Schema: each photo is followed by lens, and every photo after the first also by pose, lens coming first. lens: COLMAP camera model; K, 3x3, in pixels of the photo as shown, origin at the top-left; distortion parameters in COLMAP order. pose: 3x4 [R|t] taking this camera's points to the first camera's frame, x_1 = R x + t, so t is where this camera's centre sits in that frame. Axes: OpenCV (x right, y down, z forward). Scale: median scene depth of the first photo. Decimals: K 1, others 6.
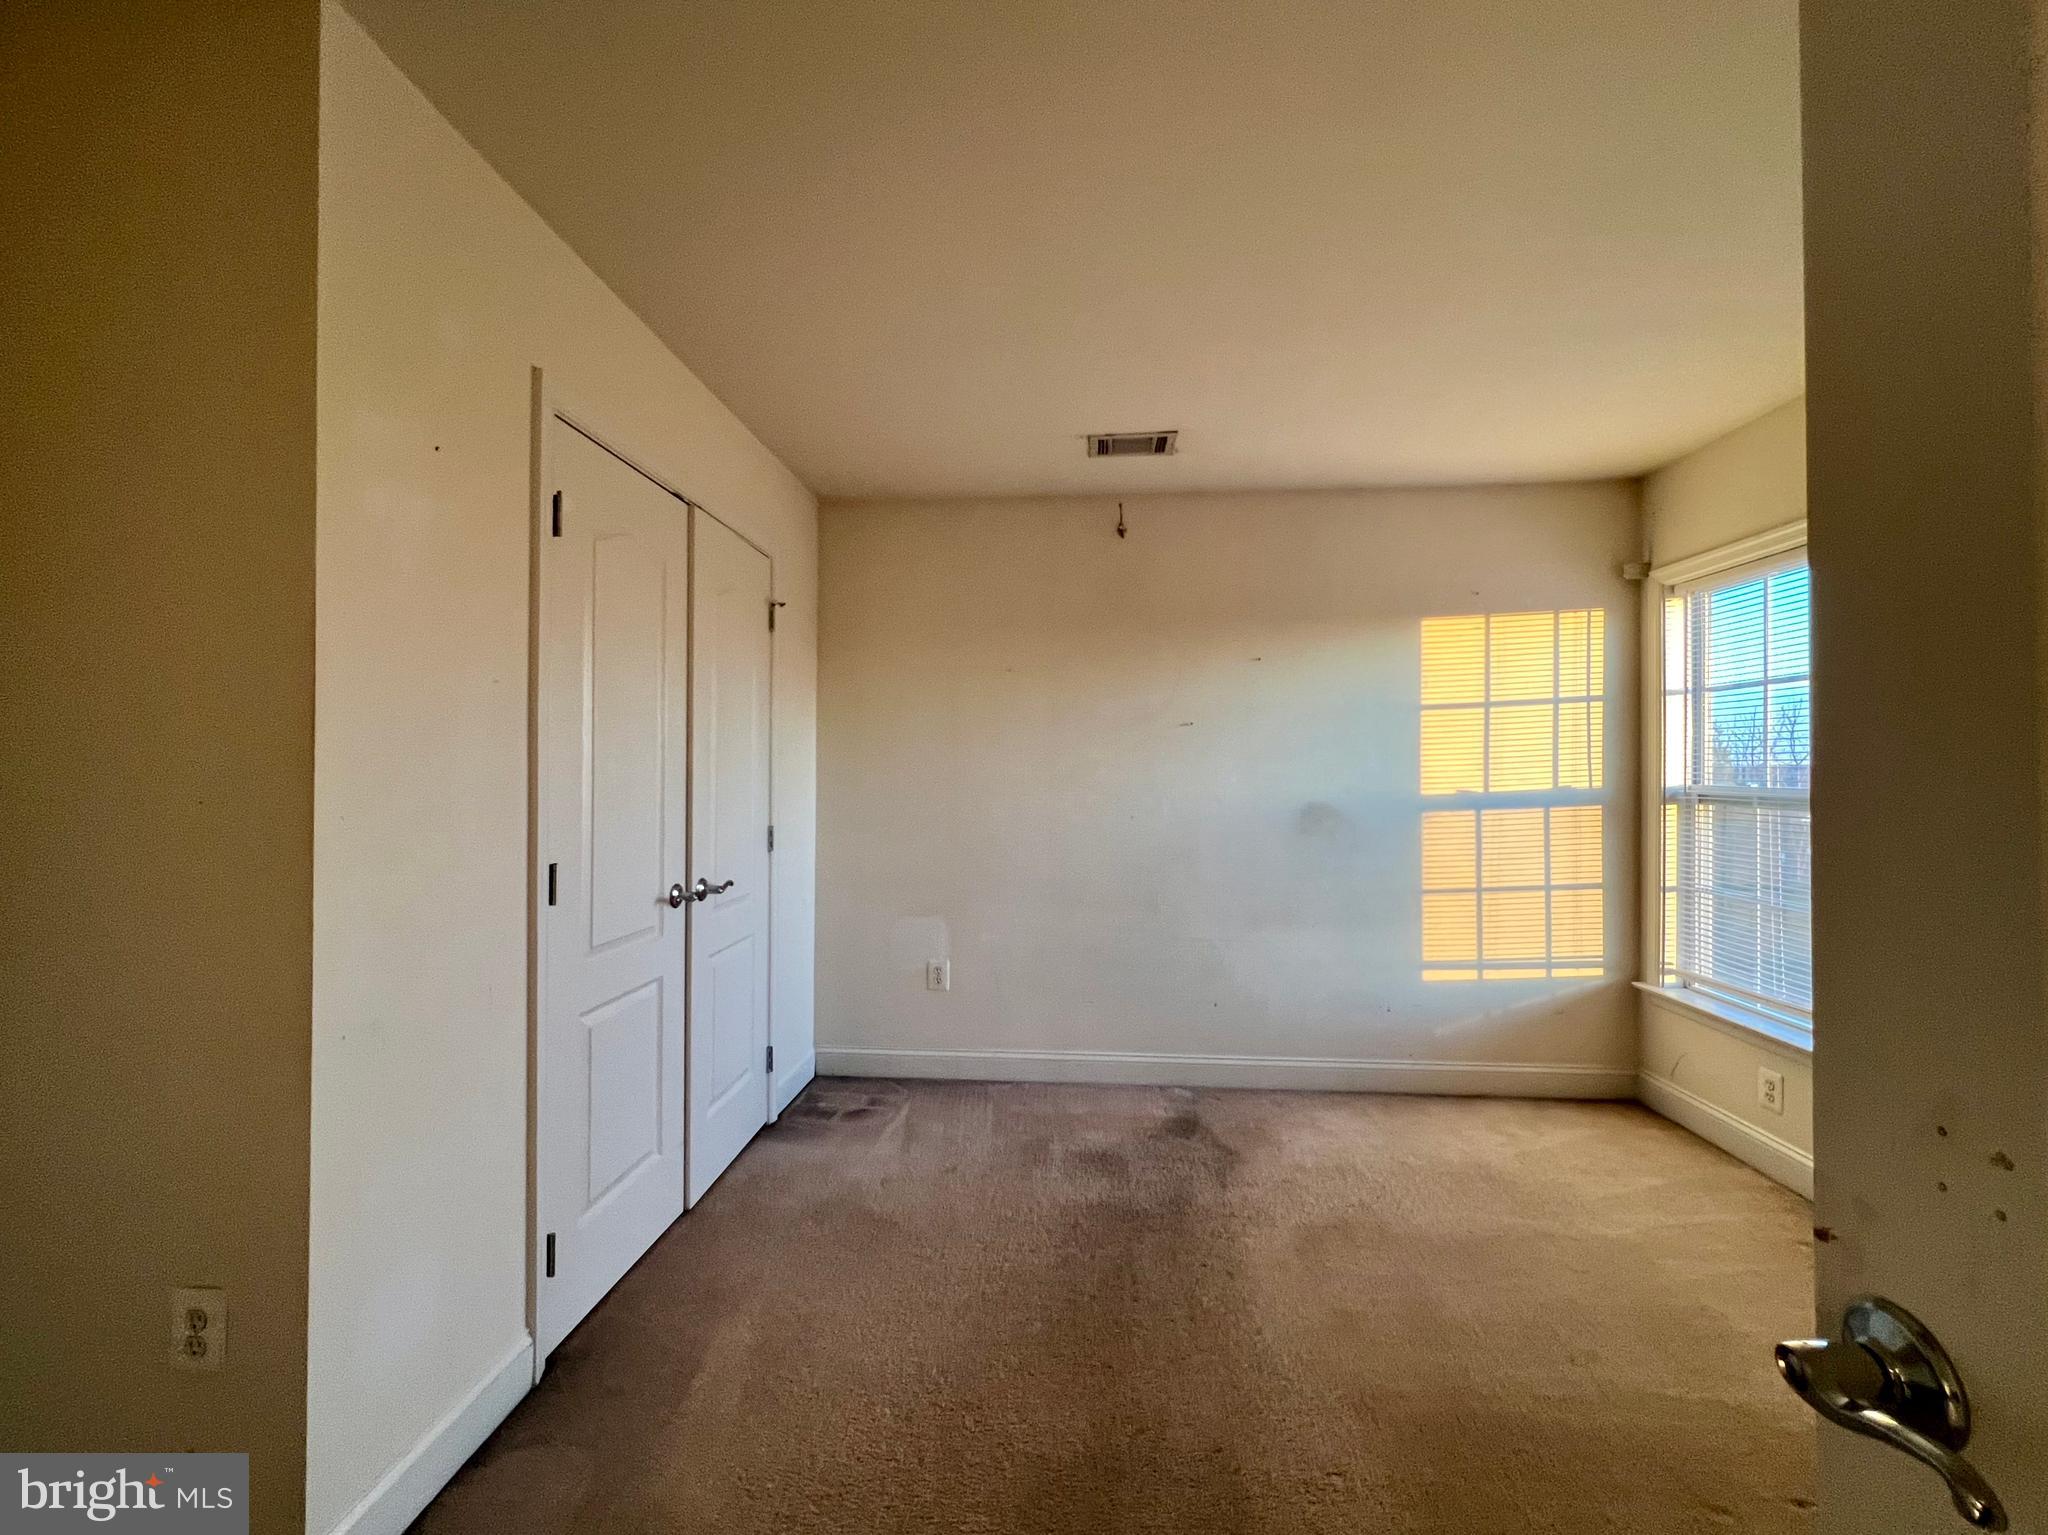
lens RADIAL K [[822.2, 0, 1024.0], [0, 822.2, 767.5], [0, 0, 1]] dist [-0.001255, -0.000438]
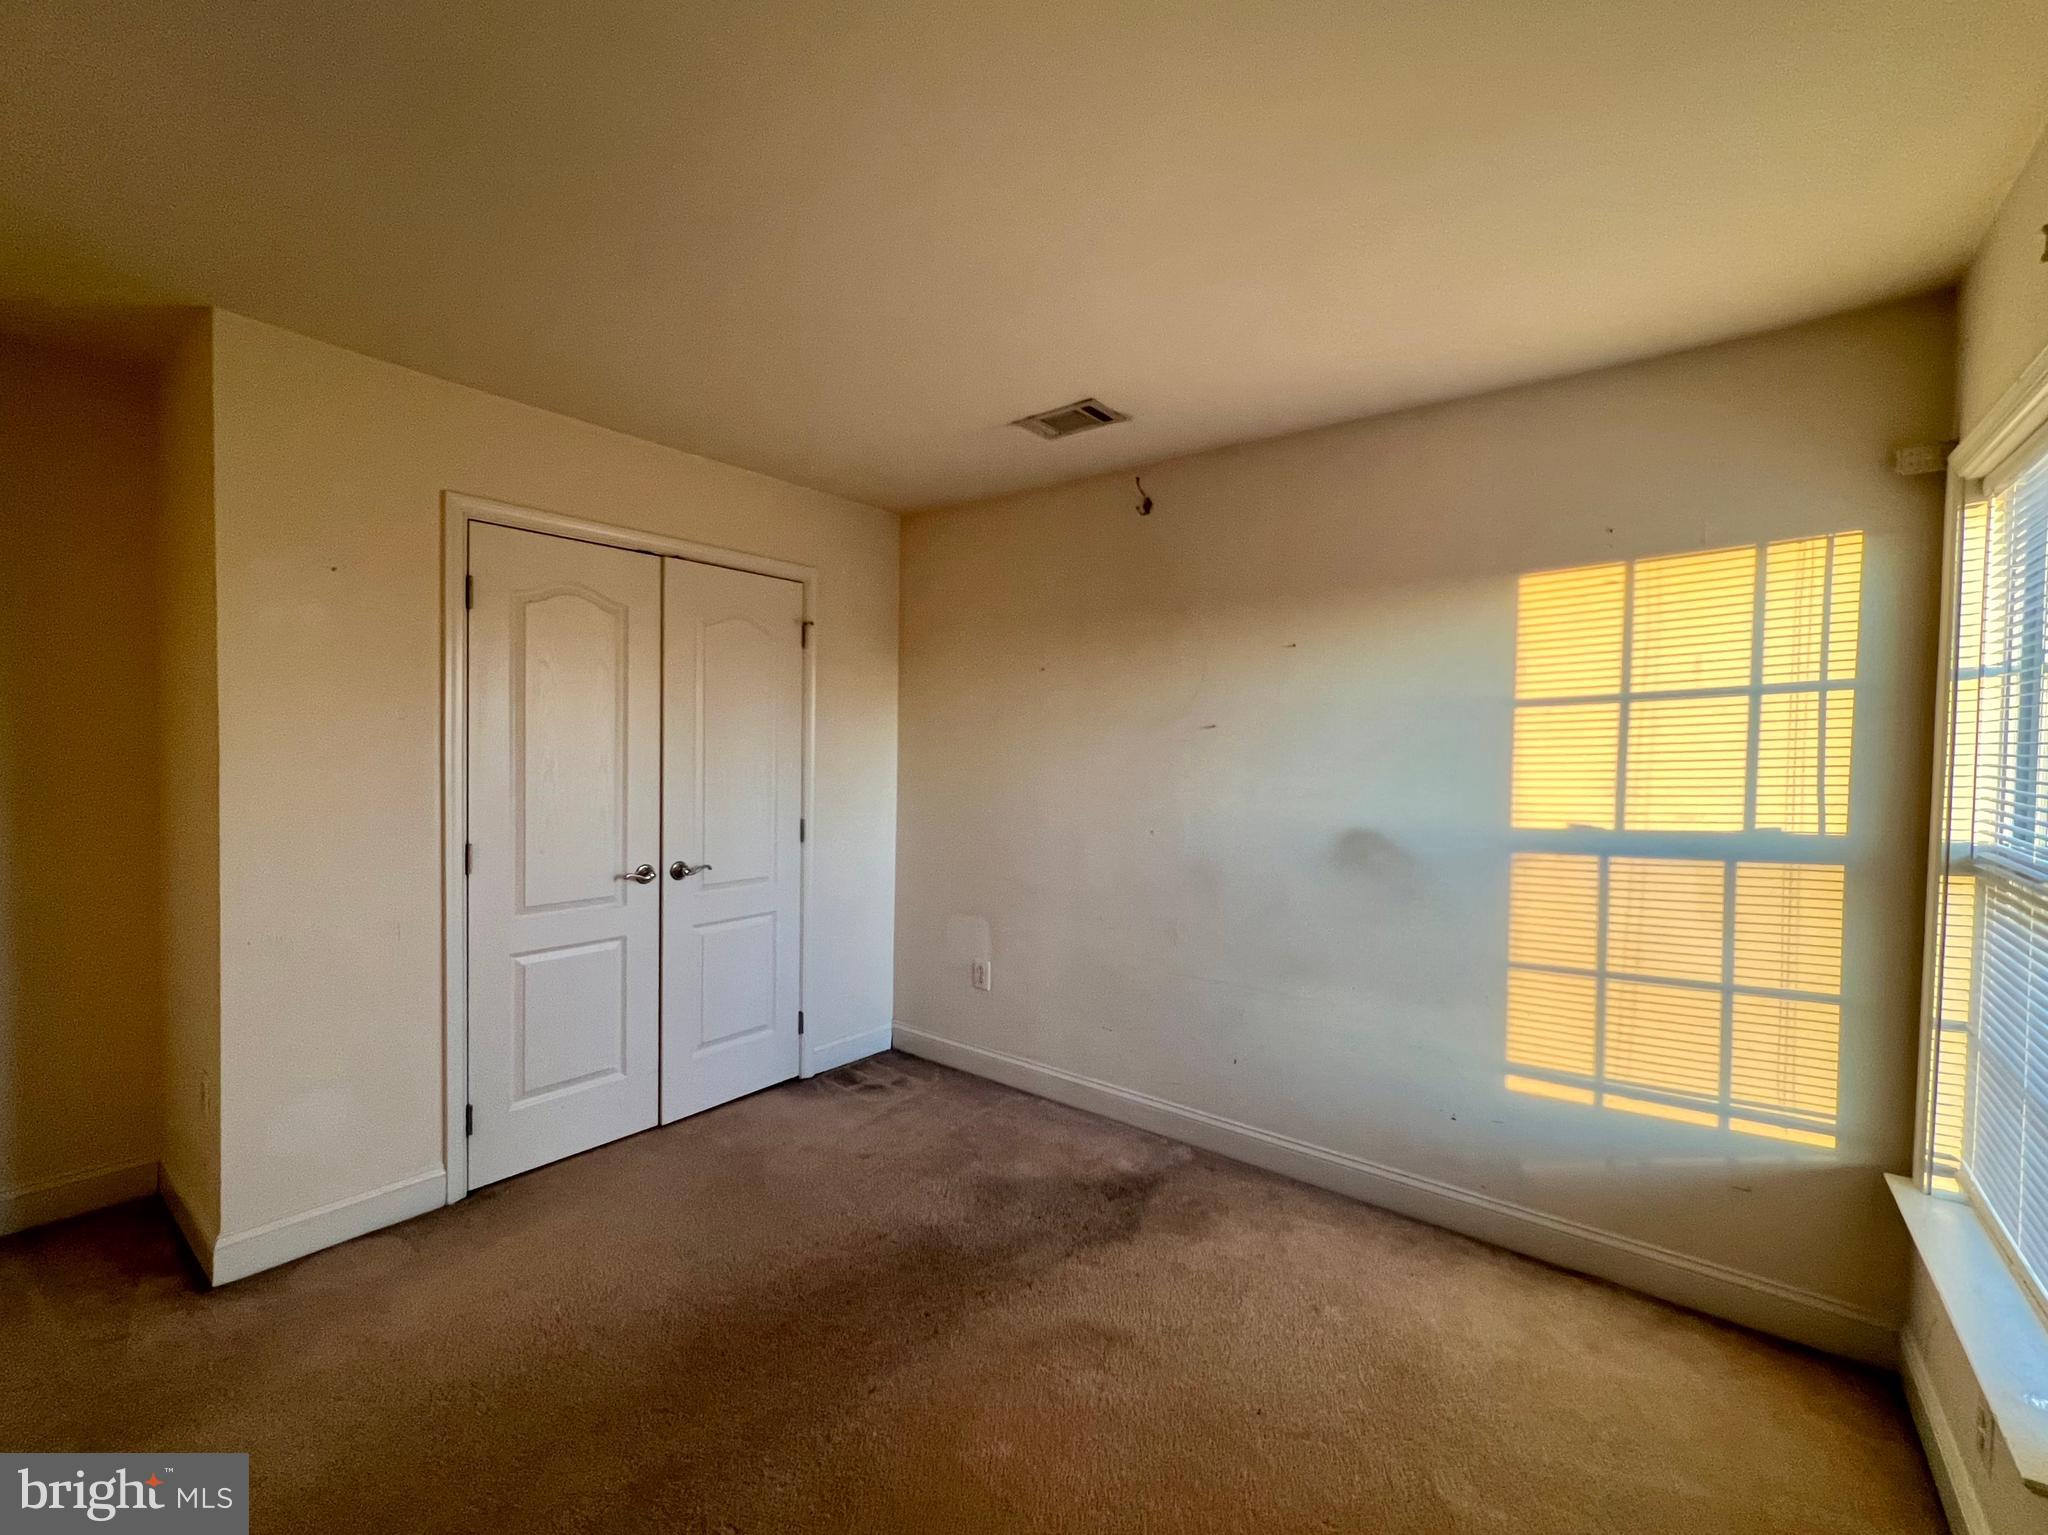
lens RADIAL K [[863.5, 0, 1024.0], [0, 863.5, 767.5], [0, 0, 1]] dist [-0.000475, 0.000083]
pose [[0.836051, 0.026155, -0.548028, 0.545976], [-0.010984, 0.999461, 0.030943, -0.037169], [0.548541, -0.019850, 0.835888, 0.156095]]
